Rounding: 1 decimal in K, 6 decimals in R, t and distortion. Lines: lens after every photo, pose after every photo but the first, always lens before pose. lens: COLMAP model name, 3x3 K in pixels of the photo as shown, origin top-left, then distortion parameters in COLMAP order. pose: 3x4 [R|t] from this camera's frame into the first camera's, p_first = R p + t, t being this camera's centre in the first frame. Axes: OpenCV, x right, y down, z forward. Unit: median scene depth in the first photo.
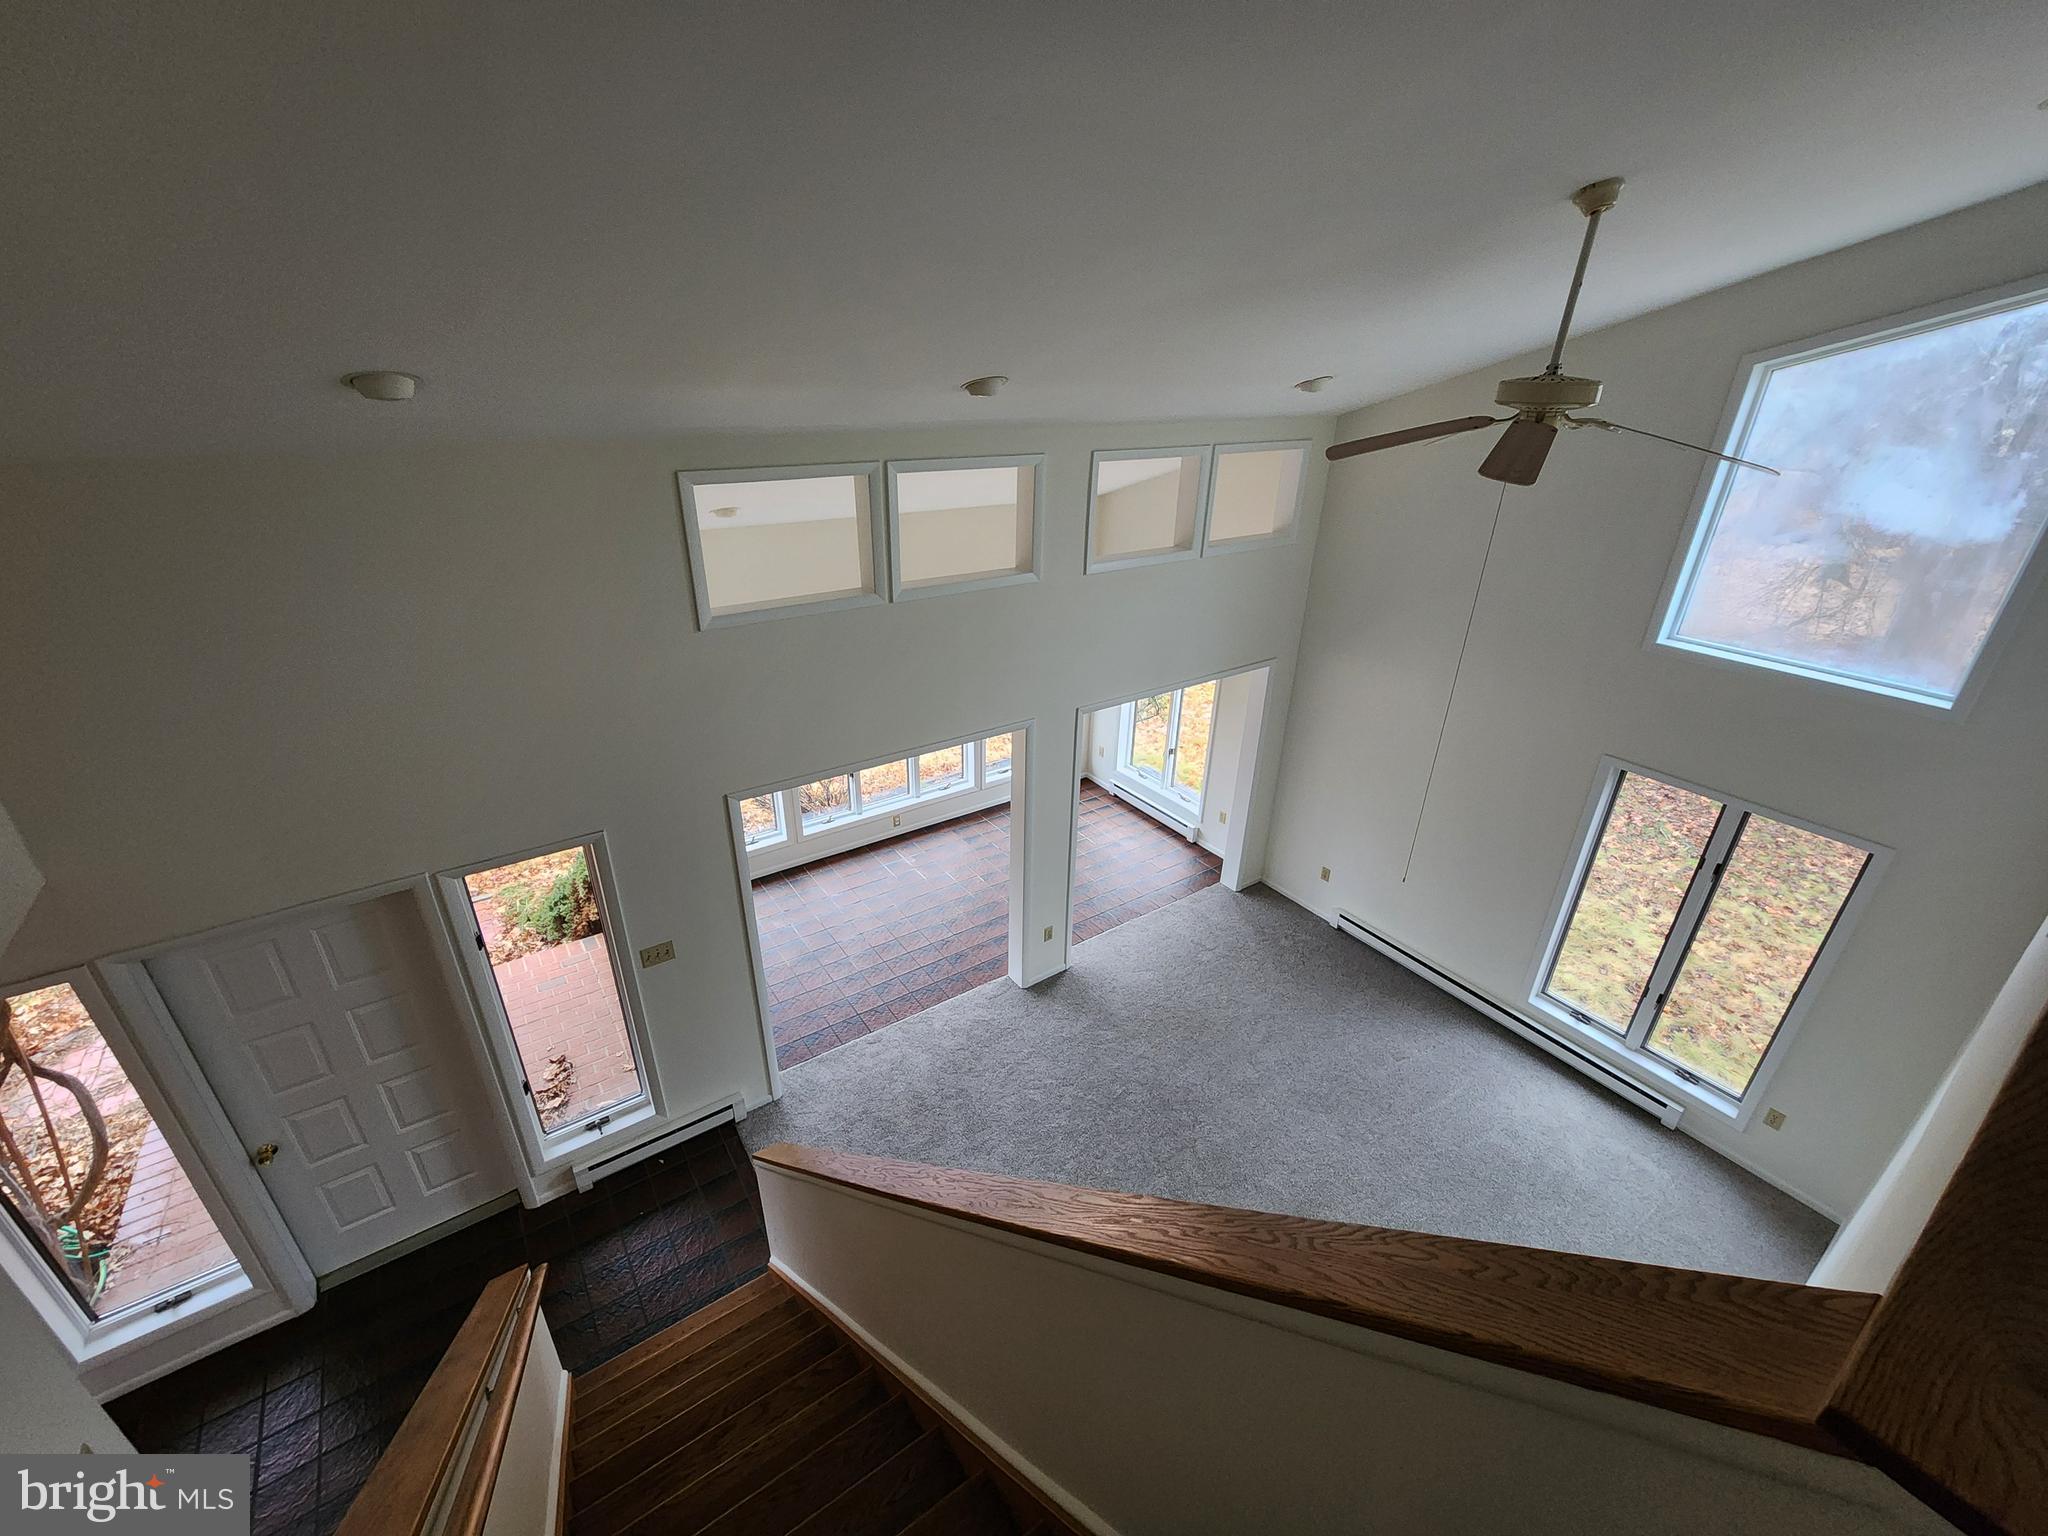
lens RADIAL K [[843.6, 0, 1014.8], [0, 843.6, 773.4], [0, 0, 1]] dist [0.001141, 0.000263]
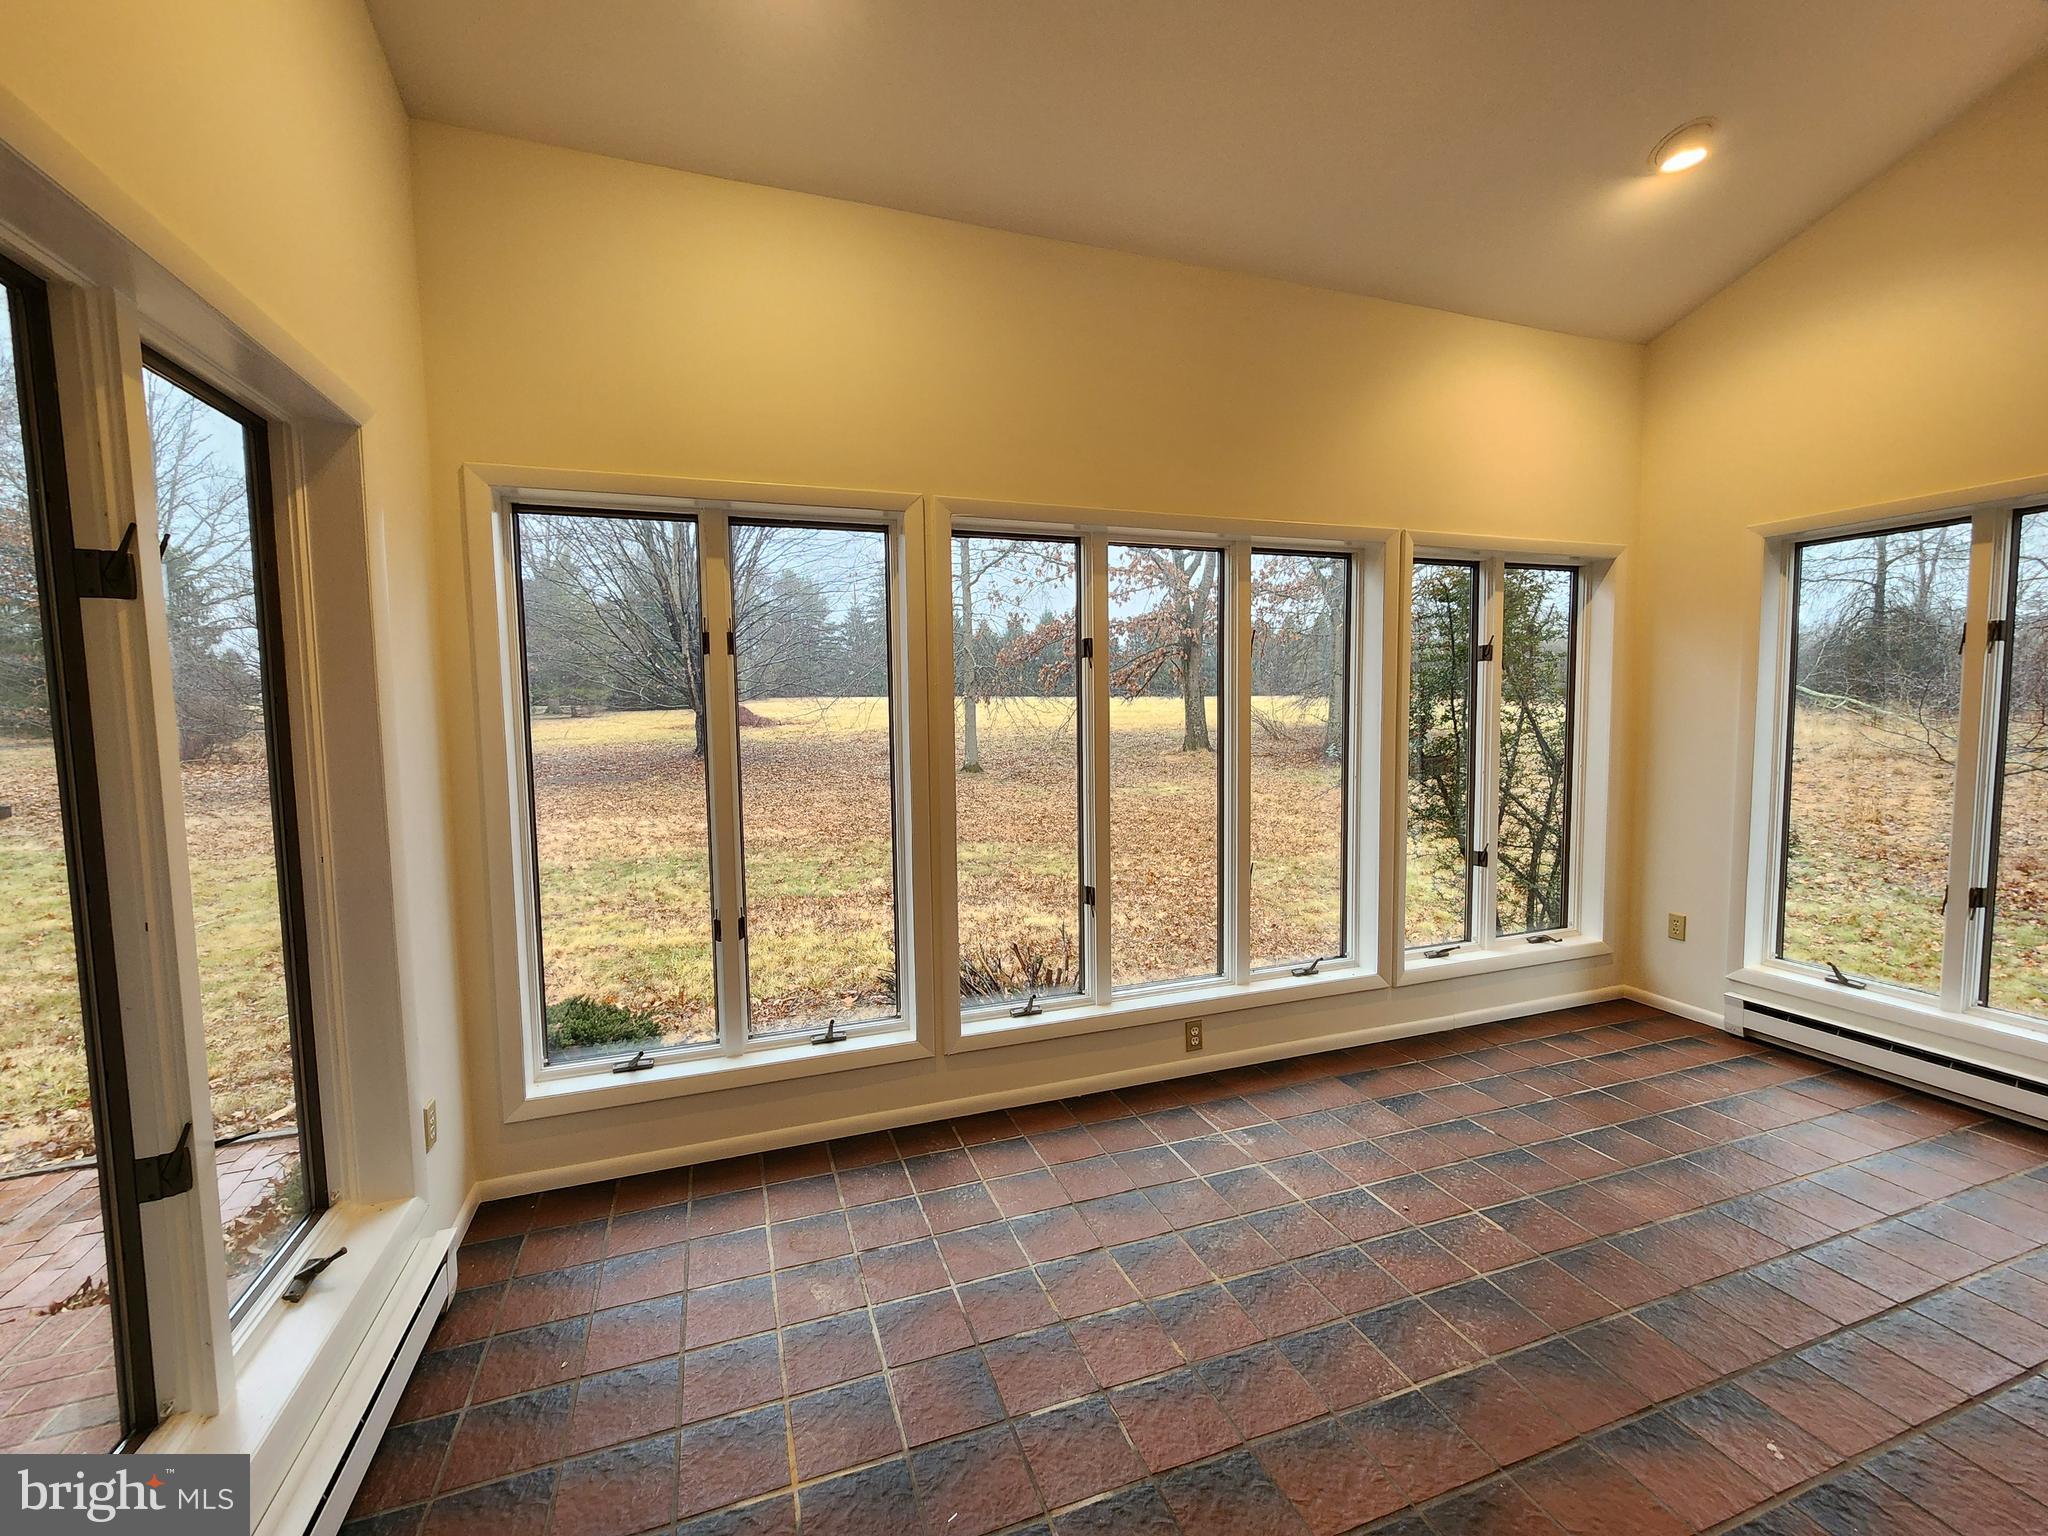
lens RADIAL K [[843.6, 0, 1014.8], [0, 843.6, 773.4], [0, 0, 1]] dist [0.001141, 0.000263]
pose [[0.964904, -0.008547, -0.262464, -0.130367], [-0.087760, 0.931511, -0.352966, 0.100131], [0.247505, 0.363612, 0.898069, 0.648378]]
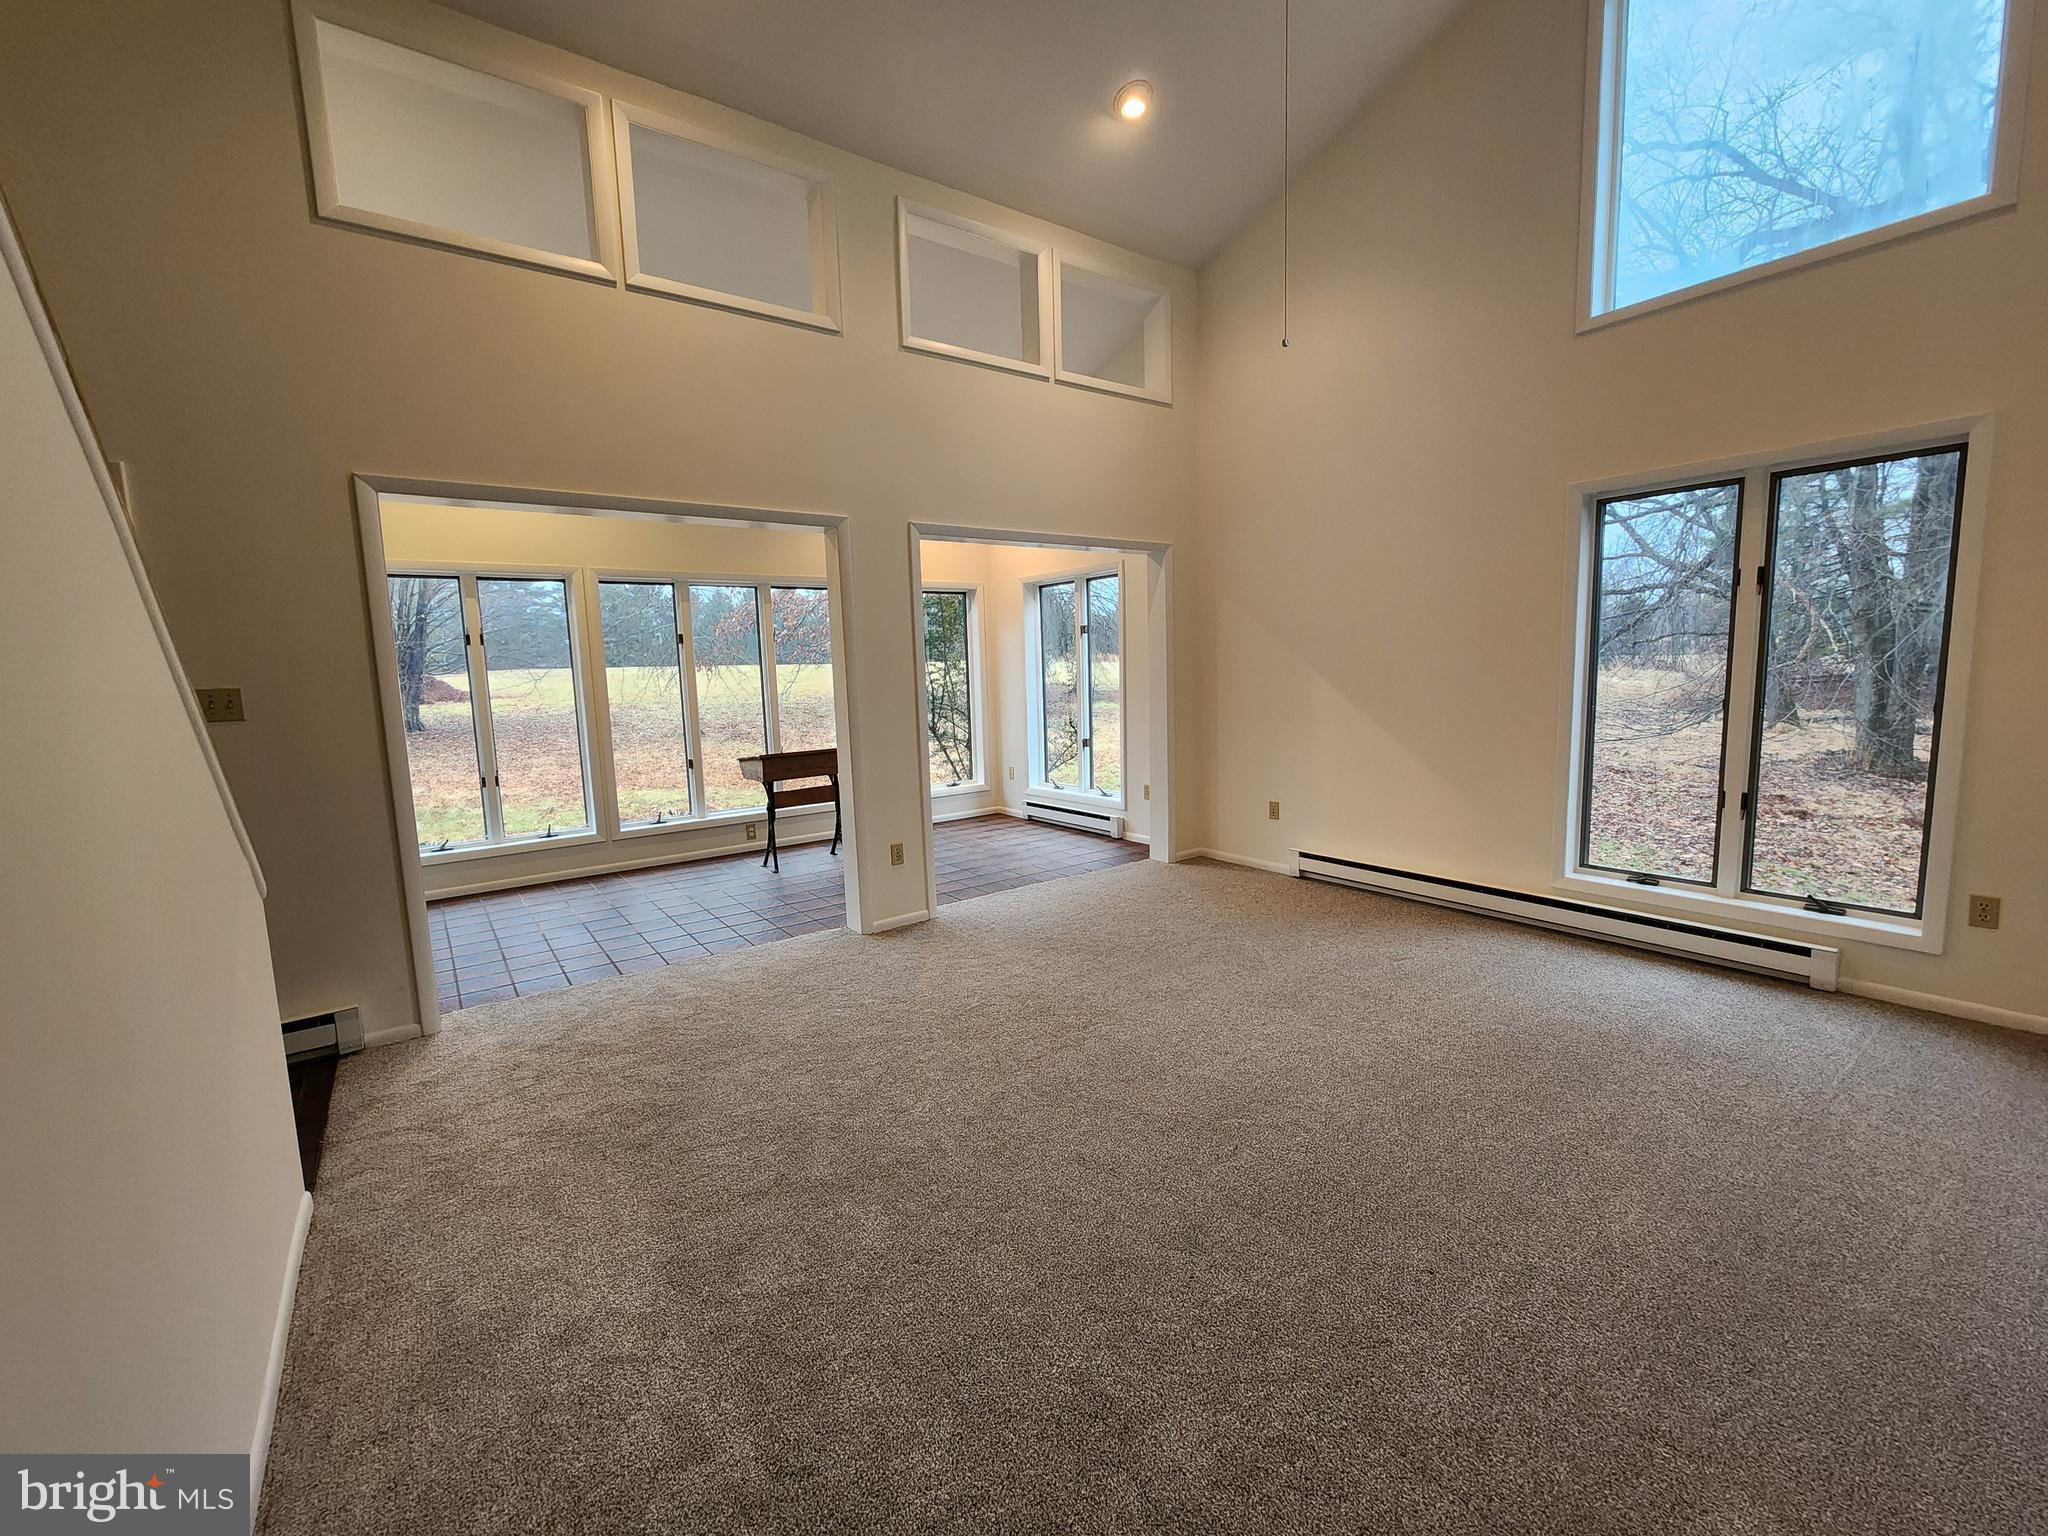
lens RADIAL K [[843.6, 0, 1014.8], [0, 843.6, 773.4], [0, 0, 1]] dist [0.001141, 0.000263]
pose [[0.998506, -0.050676, 0.020431, 0.111648], [0.054555, 0.945452, -0.321162, 0.312239], [-0.003041, 0.321796, 0.946804, 0.244881]]
